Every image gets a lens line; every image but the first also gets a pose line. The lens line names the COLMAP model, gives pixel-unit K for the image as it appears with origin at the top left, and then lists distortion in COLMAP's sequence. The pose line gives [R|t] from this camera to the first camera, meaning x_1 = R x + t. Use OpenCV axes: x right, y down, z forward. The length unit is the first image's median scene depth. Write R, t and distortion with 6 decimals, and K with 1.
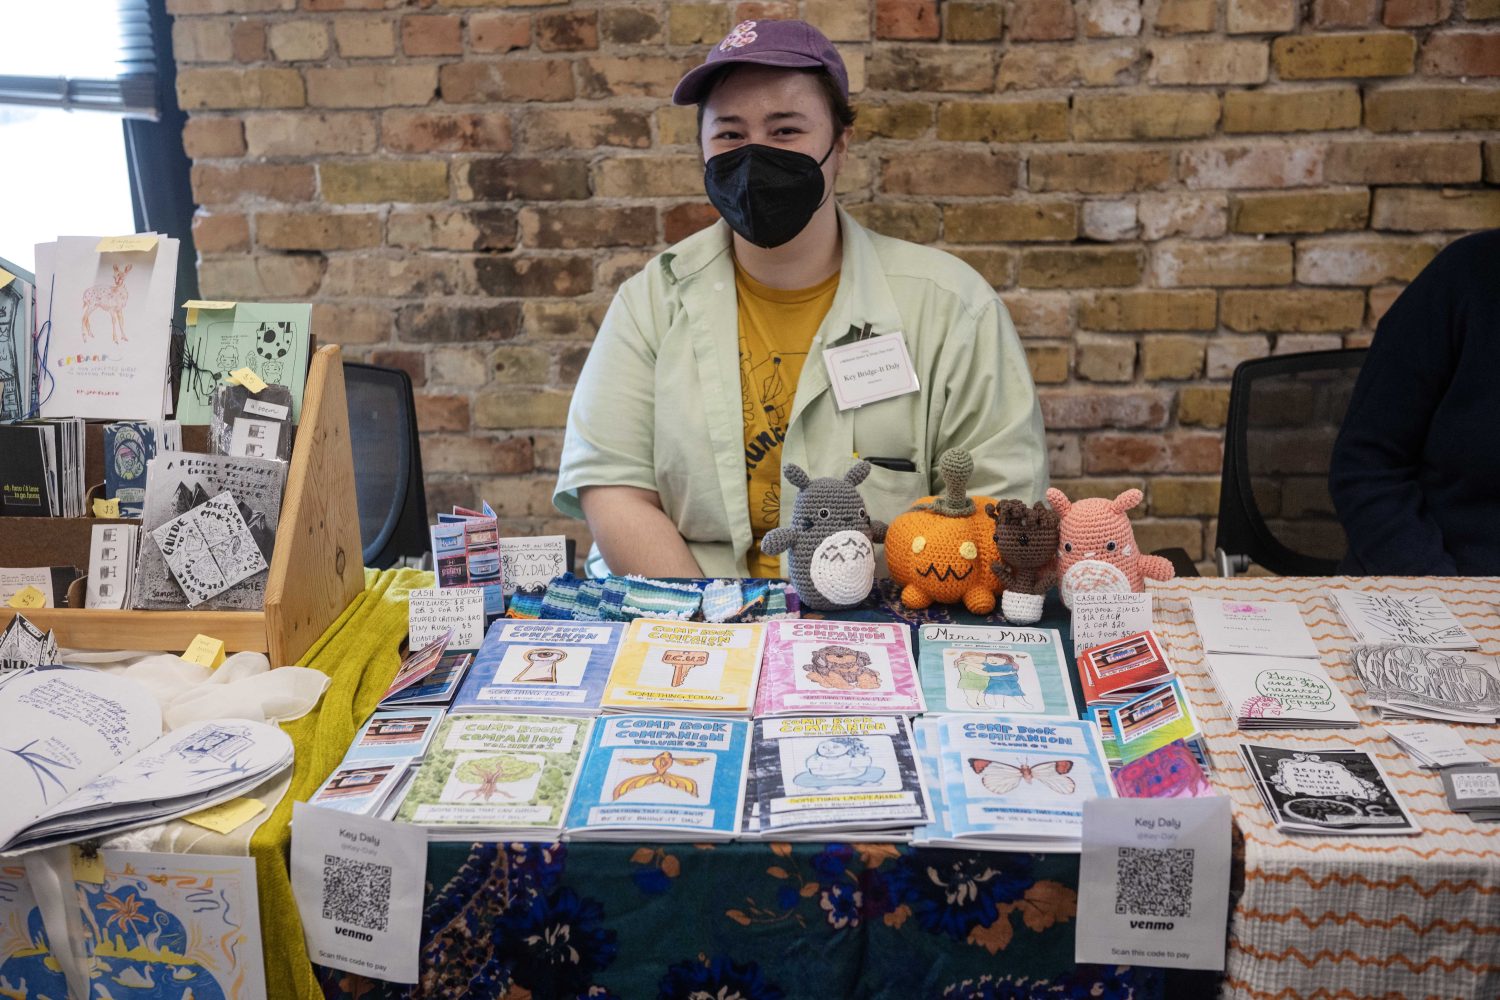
lens RADIAL K [[1598.4, 0, 749.7], [0, 1598.4, 499.7], [0, 0, 1]] dist [-0.018126, 0.000000]
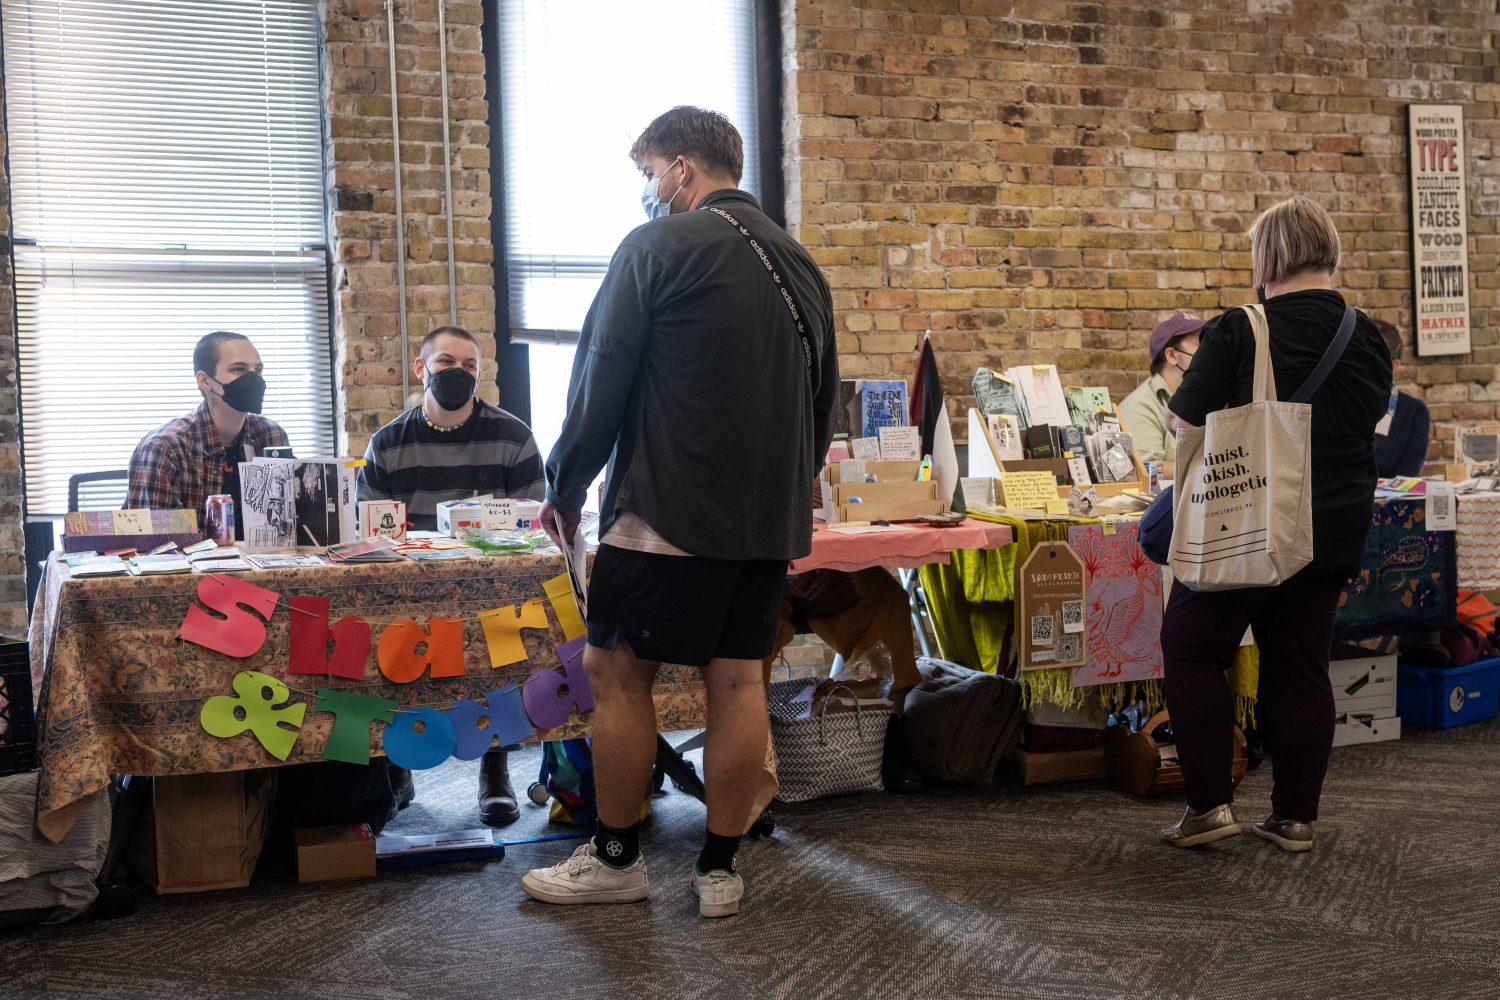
lens RADIAL K [[1598.4, 0, 750.0], [0, 1598.4, 501.1], [0, 0, 1]] dist [-0.018126, 0.000000]
pose [[0.895801, -0.024196, 0.443796, -1.414304], [0.134147, 0.966669, -0.218073, 0.408317], [-0.423728, 0.254884, 0.869189, -0.777699]]
